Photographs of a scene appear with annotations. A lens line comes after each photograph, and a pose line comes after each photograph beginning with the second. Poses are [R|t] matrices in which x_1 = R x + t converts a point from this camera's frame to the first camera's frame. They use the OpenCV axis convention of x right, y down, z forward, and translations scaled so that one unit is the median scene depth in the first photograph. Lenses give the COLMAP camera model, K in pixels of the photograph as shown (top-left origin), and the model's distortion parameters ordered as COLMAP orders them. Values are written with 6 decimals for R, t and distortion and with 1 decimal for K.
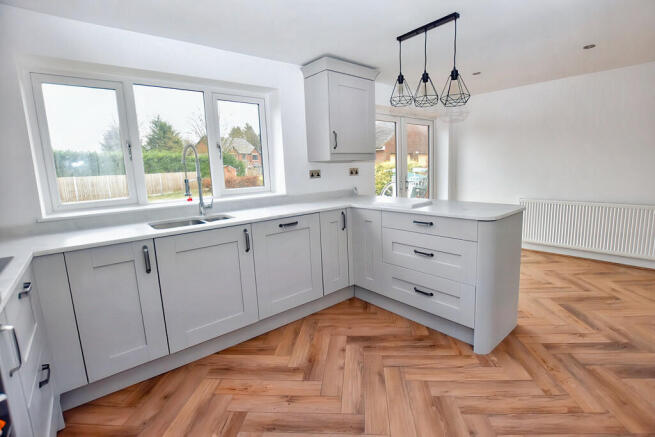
lens RADIAL K [[308.9, 0, 335.3], [0, 308.9, 210.4], [0, 0, 1]] dist [-0.026631, 0.000141]
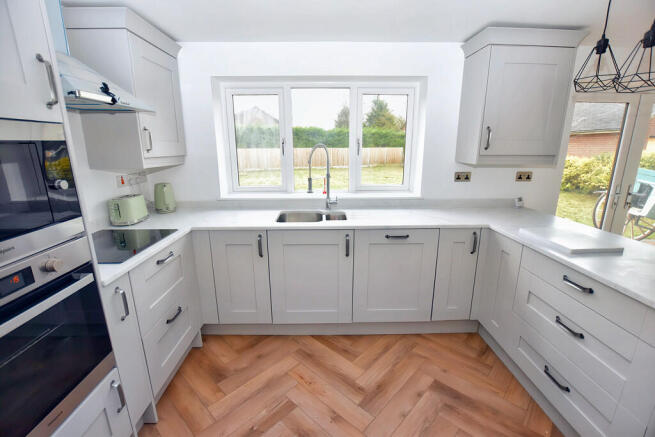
lens RADIAL K [[292.1, 0, 327.5], [0, 292.1, 218.5], [0, 0, 1]] dist [-0.024459, 0.000015]
pose [[0.770662, 0.186953, -0.609203, 0.203365], [-0.112552, 0.980901, 0.158639, -0.119555], [0.627226, -0.053690, 0.776985, 0.201077]]
